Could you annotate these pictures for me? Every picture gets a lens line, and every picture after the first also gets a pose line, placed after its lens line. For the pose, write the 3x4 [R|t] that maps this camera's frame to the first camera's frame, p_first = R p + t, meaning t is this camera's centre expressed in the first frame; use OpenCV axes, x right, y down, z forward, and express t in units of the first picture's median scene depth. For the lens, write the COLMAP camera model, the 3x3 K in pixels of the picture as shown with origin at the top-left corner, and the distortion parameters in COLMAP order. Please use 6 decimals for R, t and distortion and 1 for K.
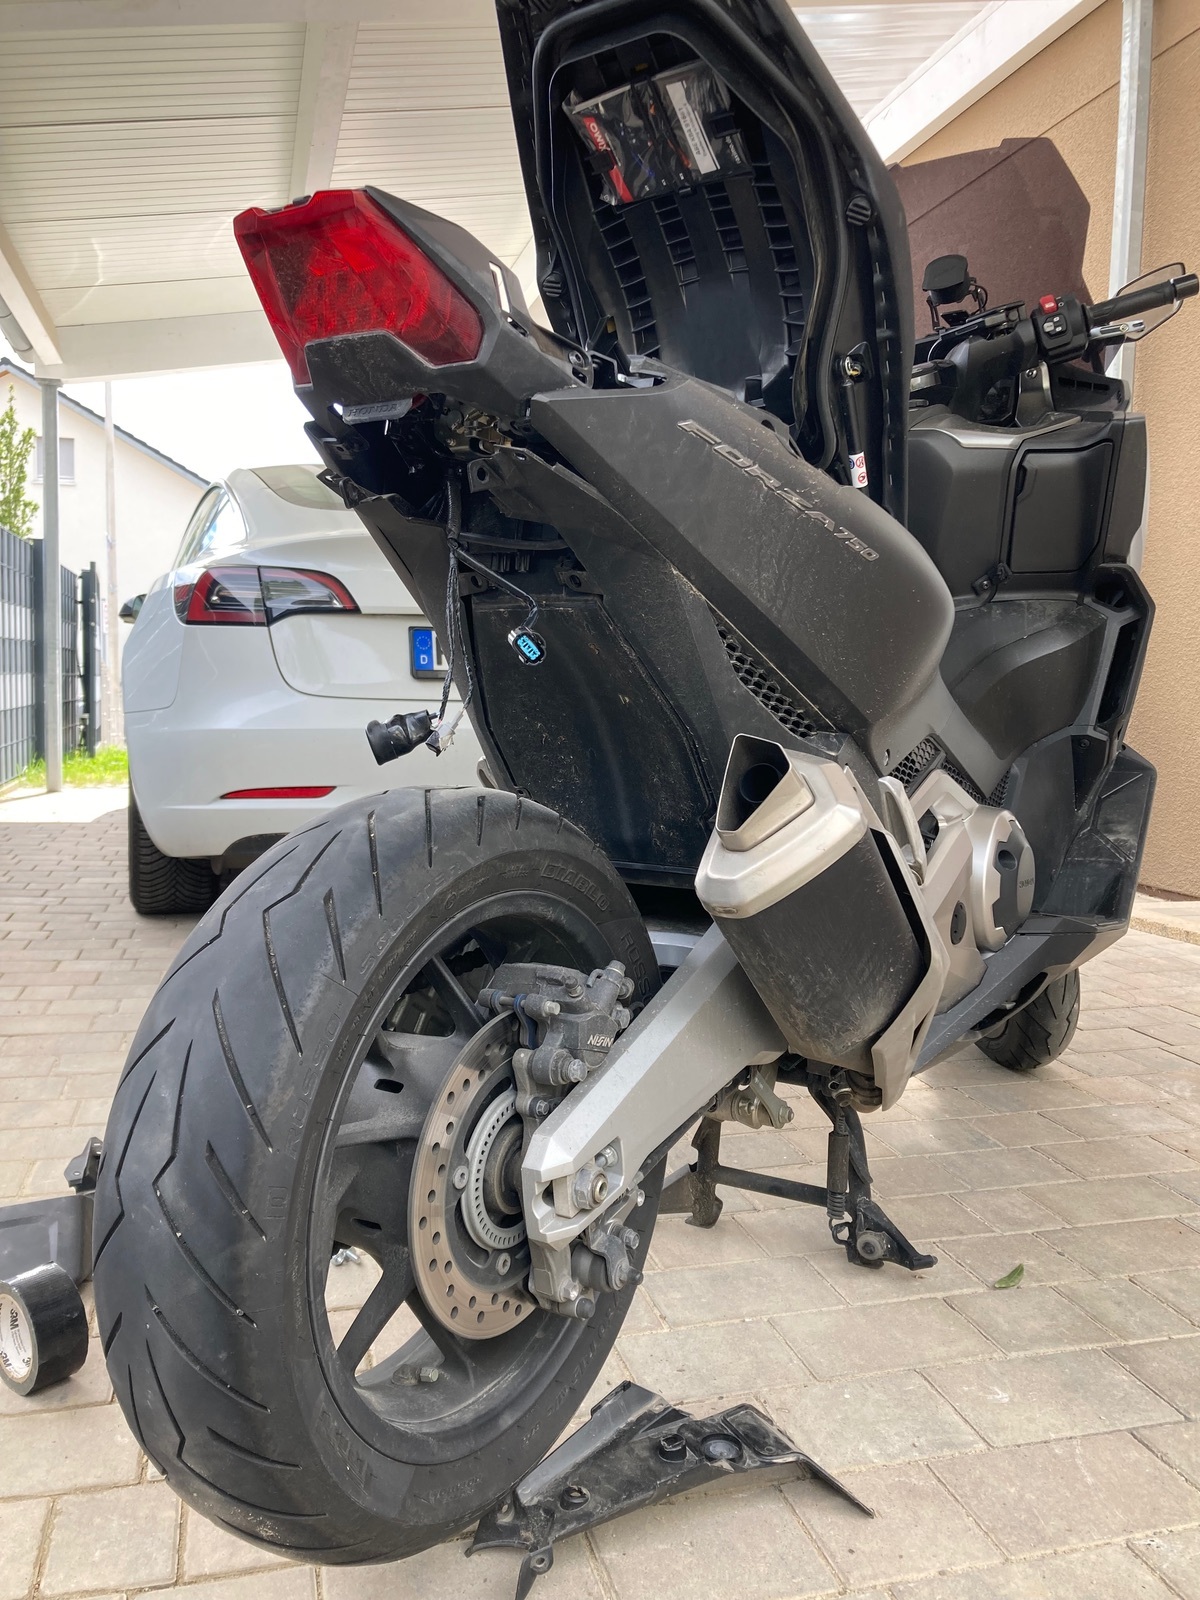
lens RADIAL K [[1326.1, 0, 600.0], [0, 1326.1, 800.0], [0, 0, 1]] dist [-0.033869, 0.090587]
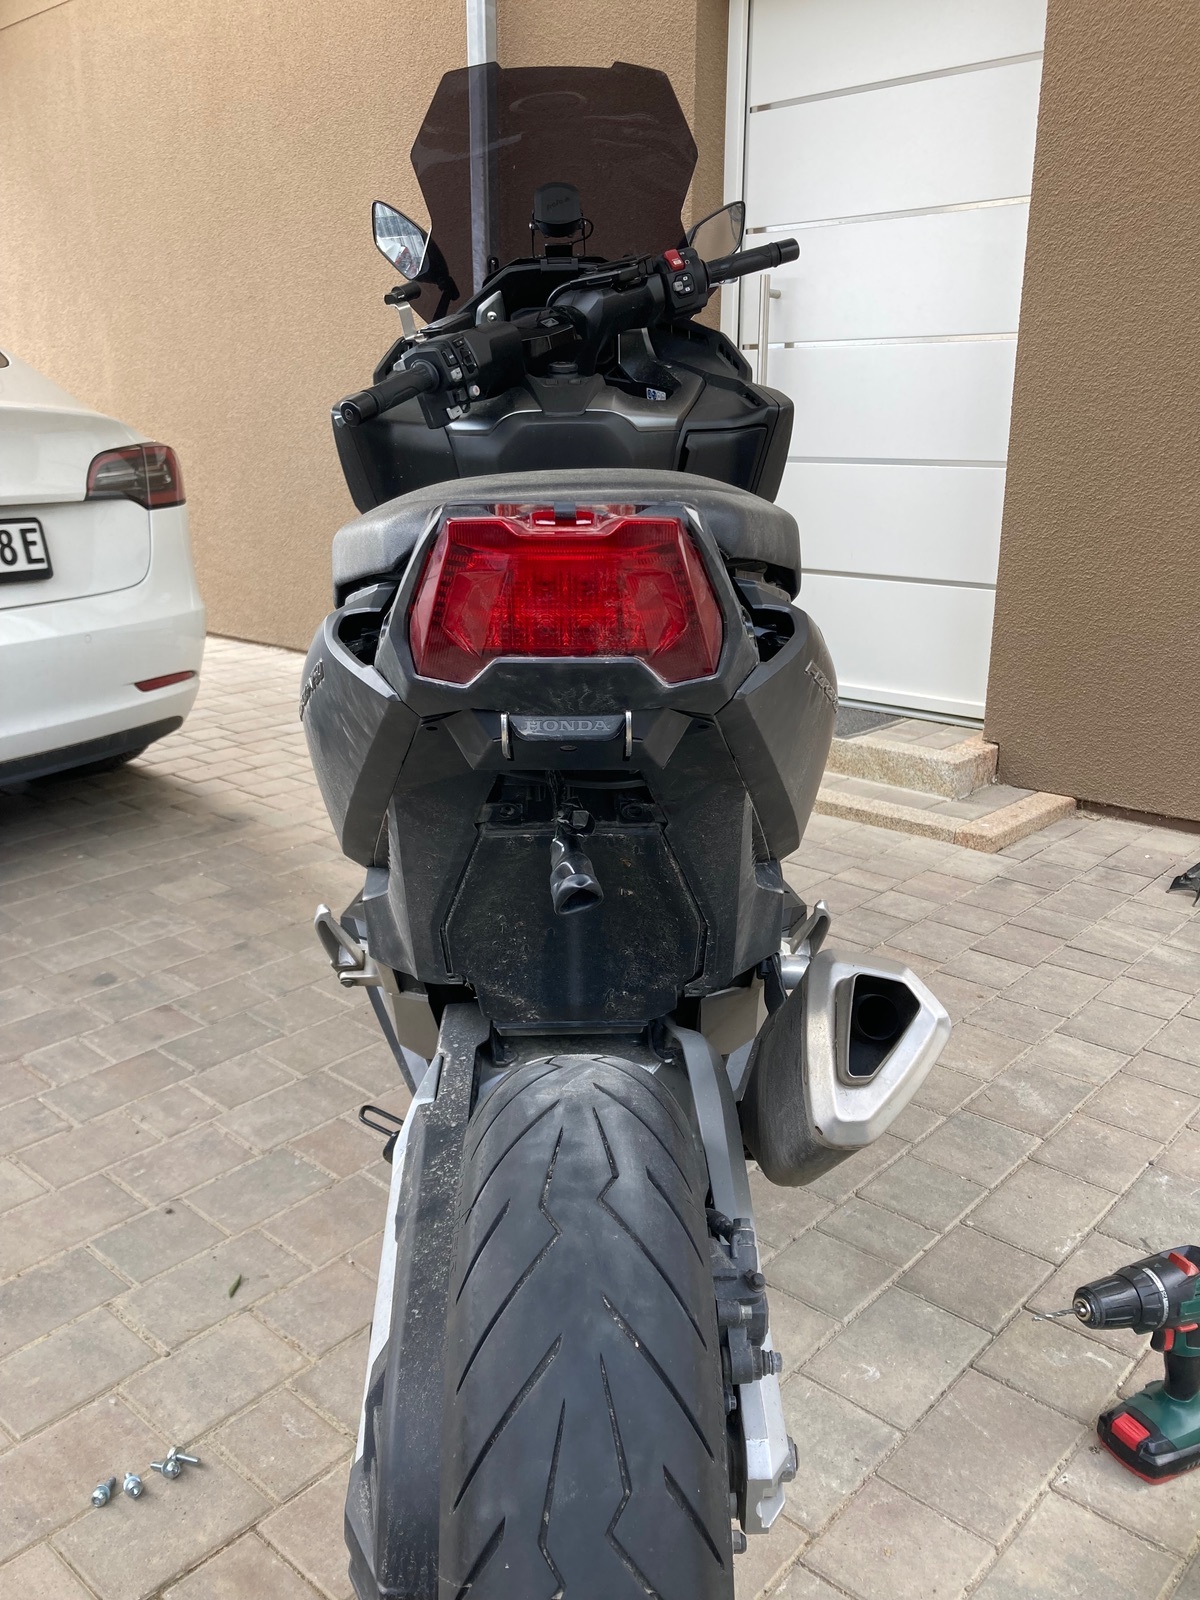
lens RADIAL K [[1326.1, 0, 600.0], [0, 1326.1, 800.0], [0, 0, 1]] dist [-0.033869, 0.090587]
pose [[0.841390, -0.167274, 0.513889, -0.492050], [0.059139, 0.973681, 0.220111, -0.369302], [-0.537183, -0.154808, 0.829137, 0.290614]]
